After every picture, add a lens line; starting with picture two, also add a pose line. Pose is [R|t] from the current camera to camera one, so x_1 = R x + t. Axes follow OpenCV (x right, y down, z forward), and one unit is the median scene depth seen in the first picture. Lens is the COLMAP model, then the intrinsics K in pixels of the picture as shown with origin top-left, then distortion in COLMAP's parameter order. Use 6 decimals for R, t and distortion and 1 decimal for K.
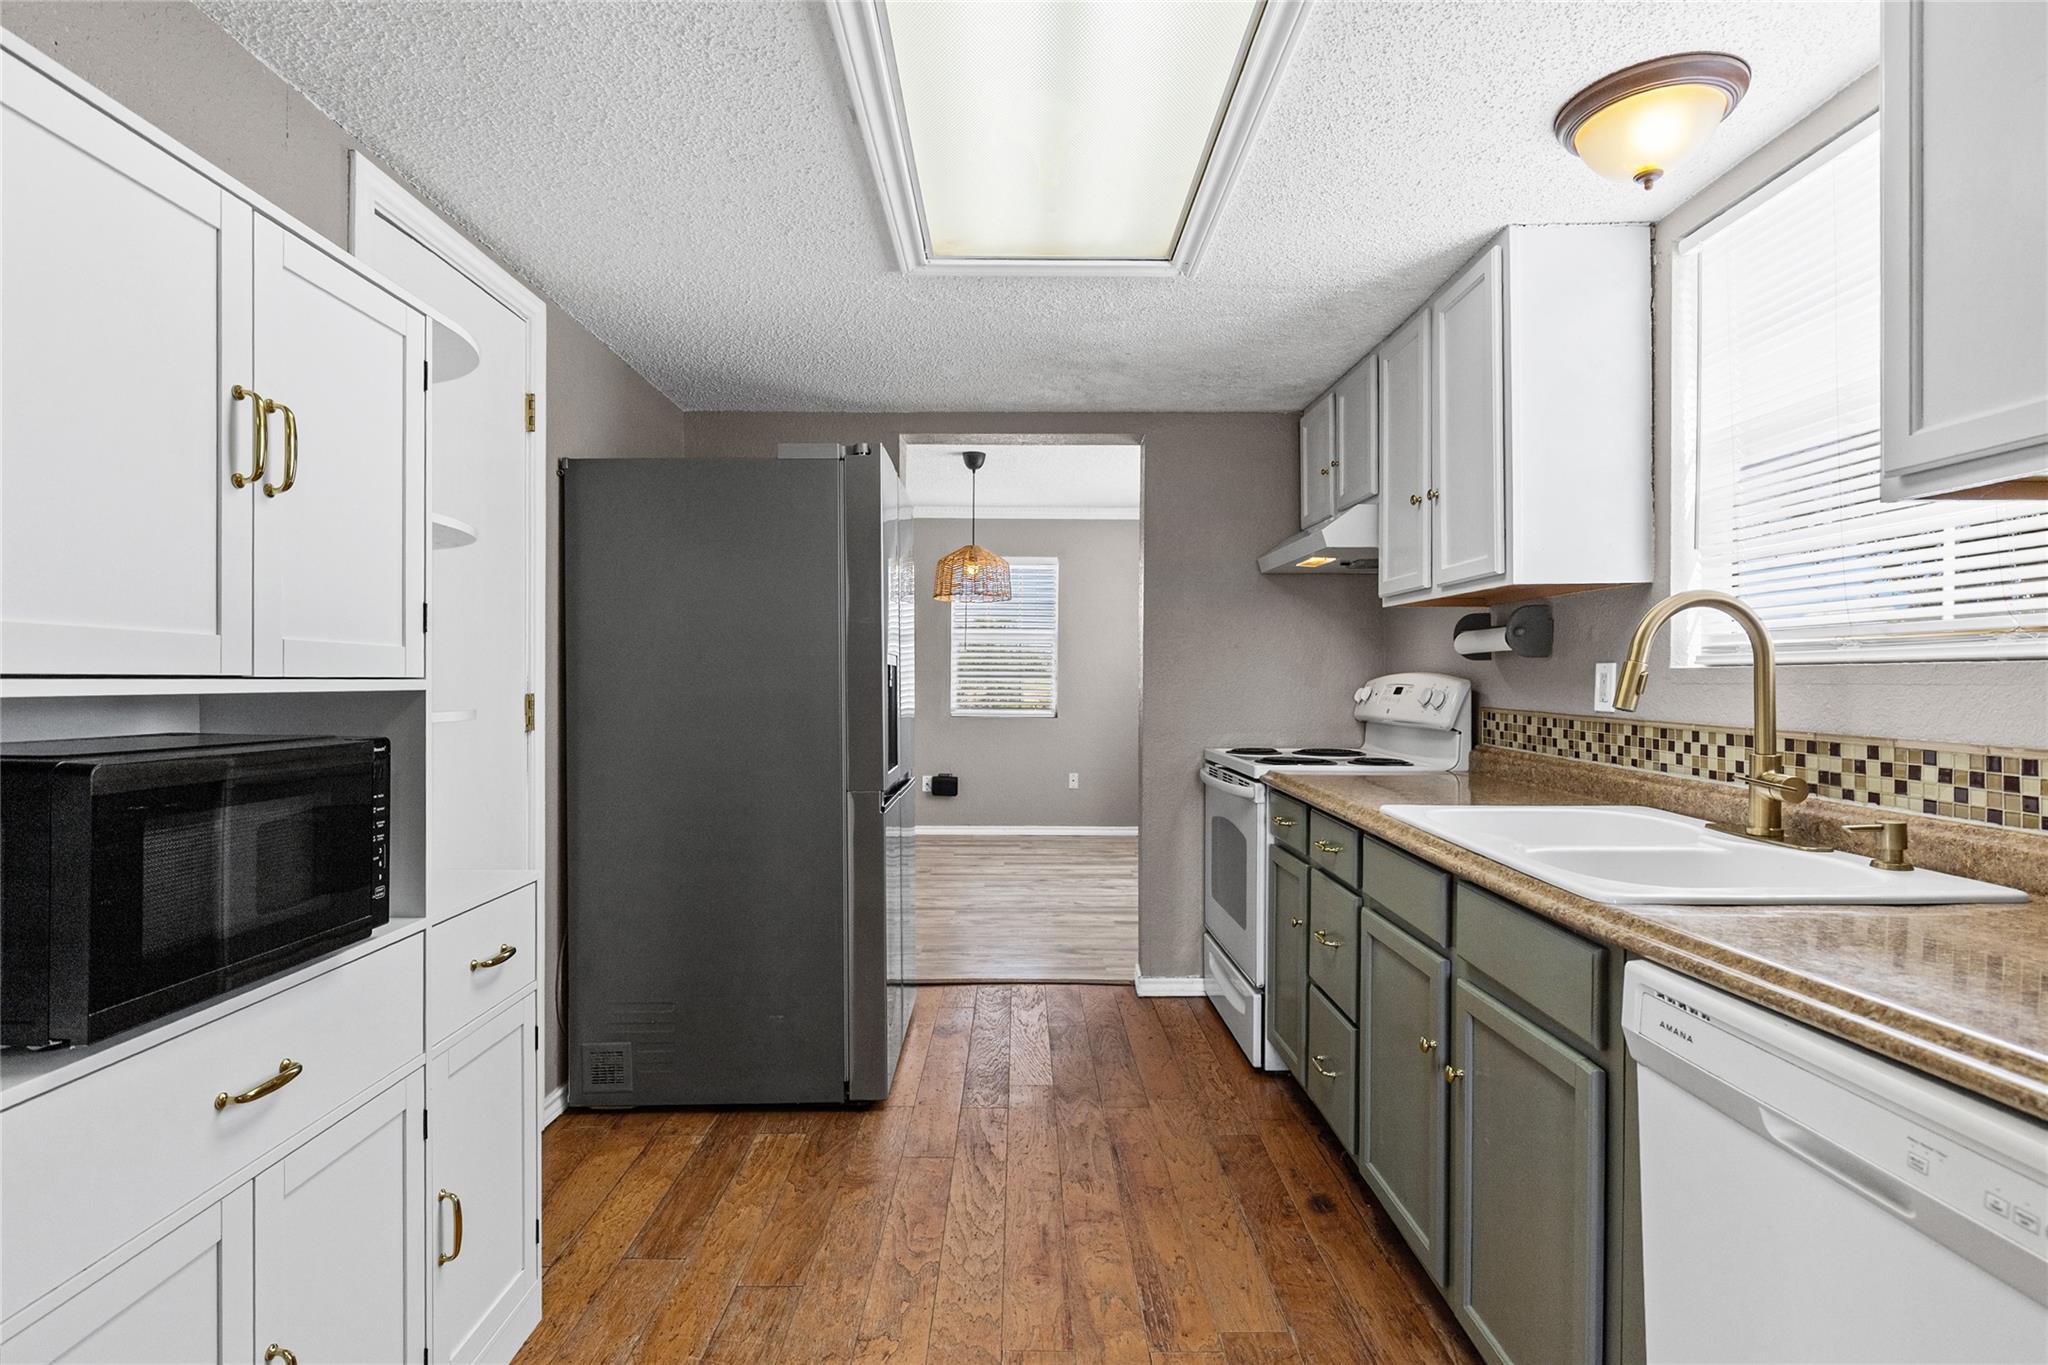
lens RADIAL K [[1049.7, 0, 1022.1], [0, 1049.7, 677.7], [0, 0, 1]] dist [0.000214, -0.000303]
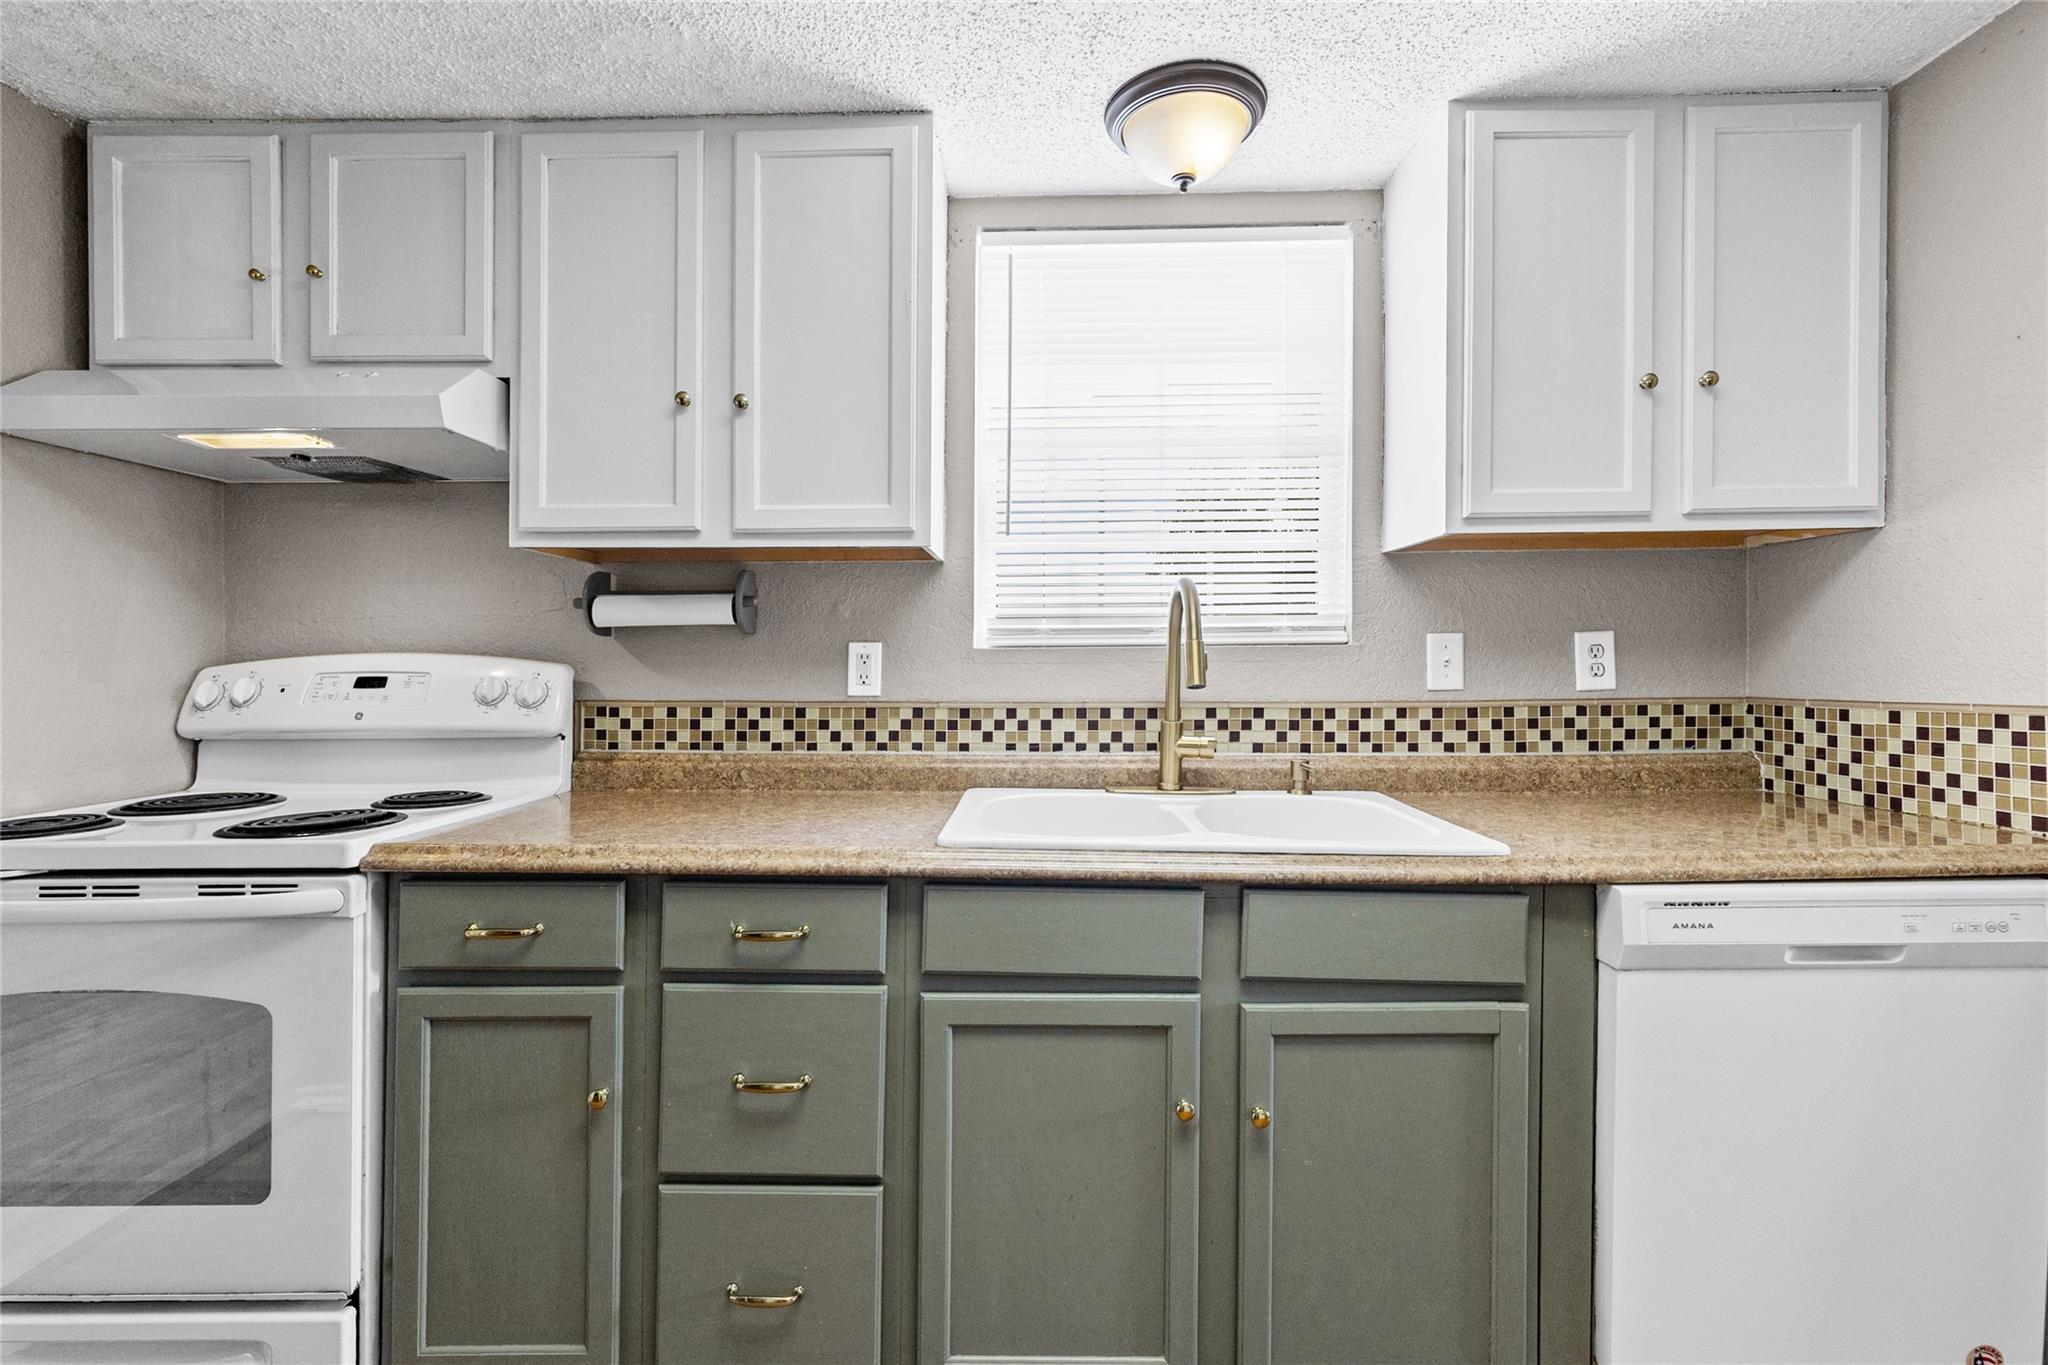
lens RADIAL K [[922.1, 0, 1019.6], [0, 922.1, 663.4], [0, 0, 1]] dist [0.005894, -0.000621]
pose [[0.015165, 0.000407, 0.999885, -0.276259], [0.005629, 0.999984, -0.000492, 0.006181], [-0.999869, 0.005636, 0.015162, 0.956343]]
